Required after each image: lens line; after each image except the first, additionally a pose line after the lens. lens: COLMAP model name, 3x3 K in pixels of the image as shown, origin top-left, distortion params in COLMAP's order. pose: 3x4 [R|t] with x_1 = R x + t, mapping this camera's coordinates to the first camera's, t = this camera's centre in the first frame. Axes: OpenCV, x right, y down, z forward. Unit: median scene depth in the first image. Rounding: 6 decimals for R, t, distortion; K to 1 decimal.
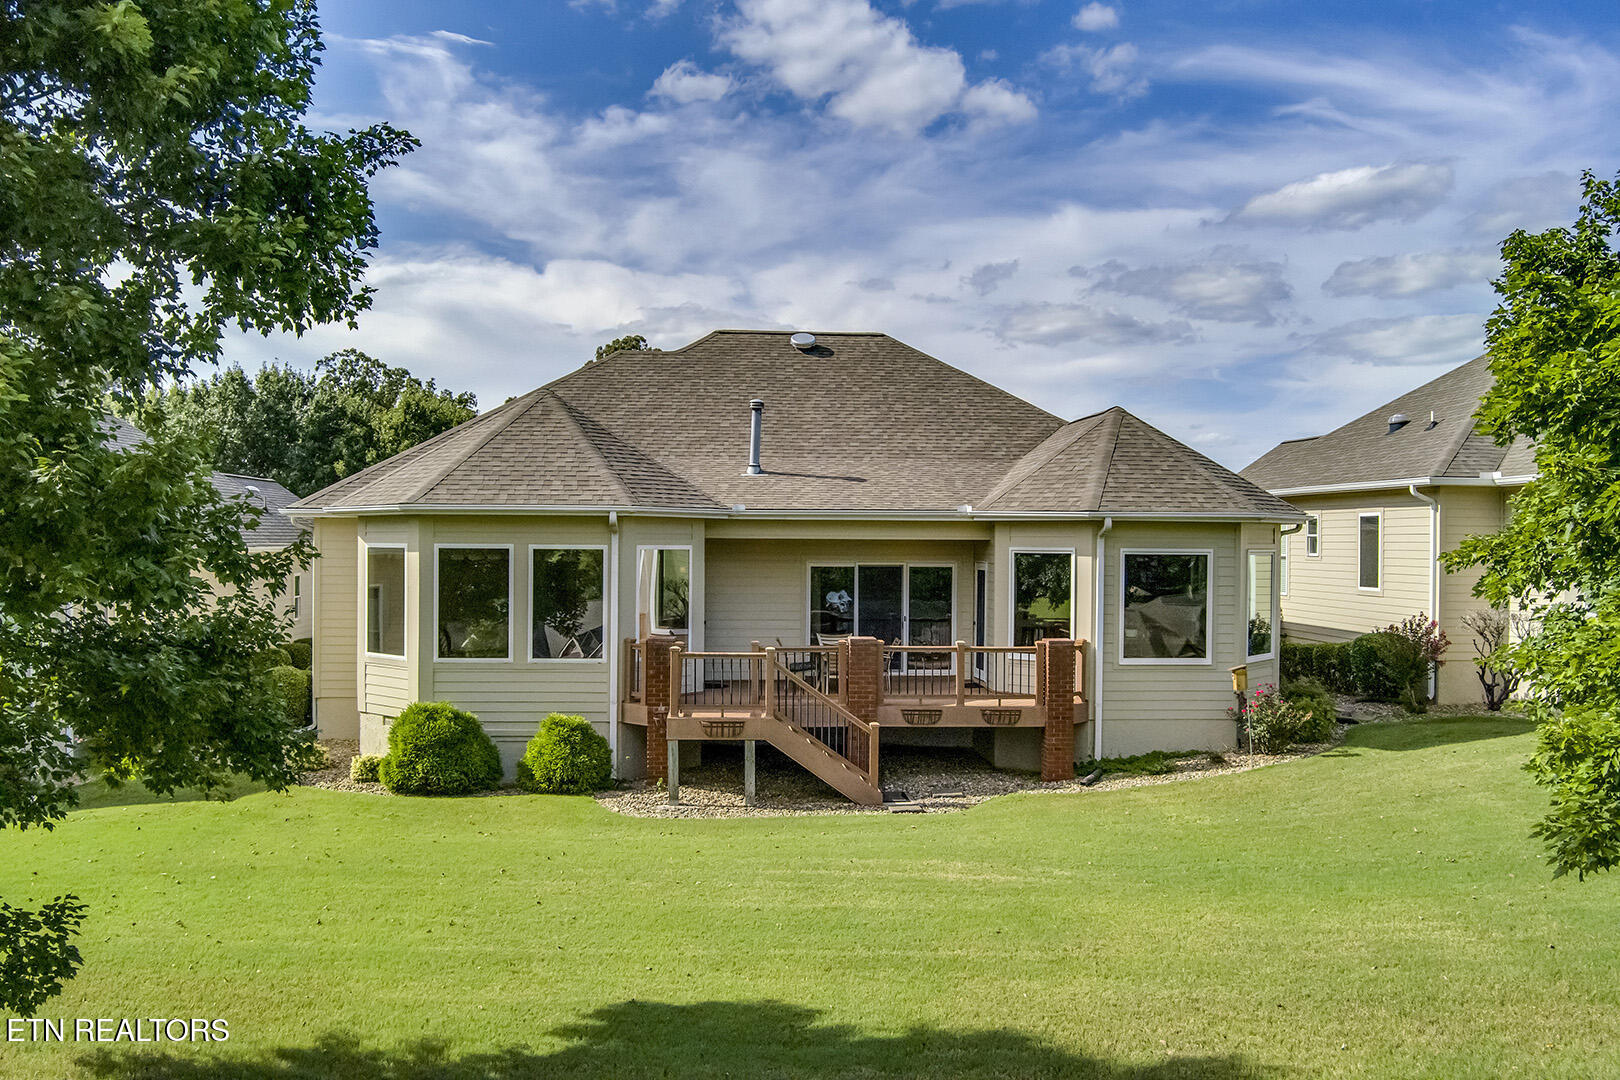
lens RADIAL K [[1309.0, 0, 809.7], [0, 1309.0, 539.1], [0, 0, 1]] dist [-0.094810, 0.052270]
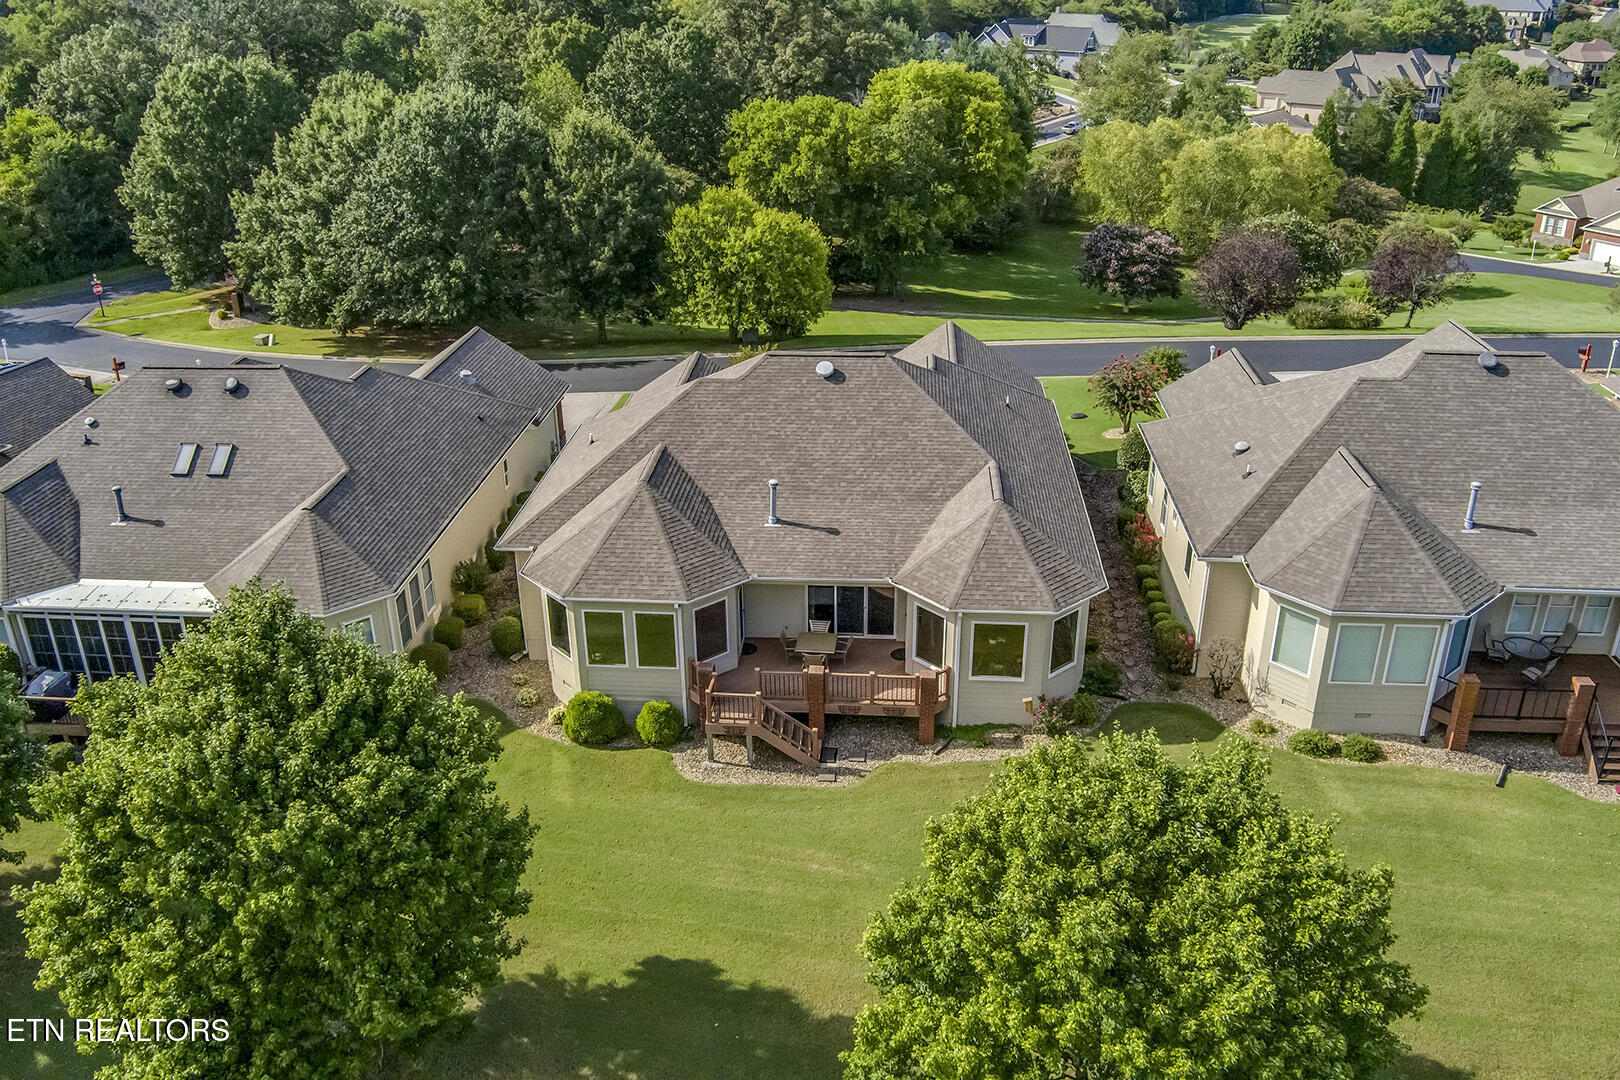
lens RADIAL K [[1309.0, 0, 811.1], [0, 1309.0, 541.5], [0, 0, 1]] dist [-0.094810, 0.052270]
pose [[0.988193, 0.047188, -0.145767, 0.294235], [0.017216, 0.911166, 0.411679, -0.846665], [0.152244, -0.409328, 0.899596, -0.559080]]
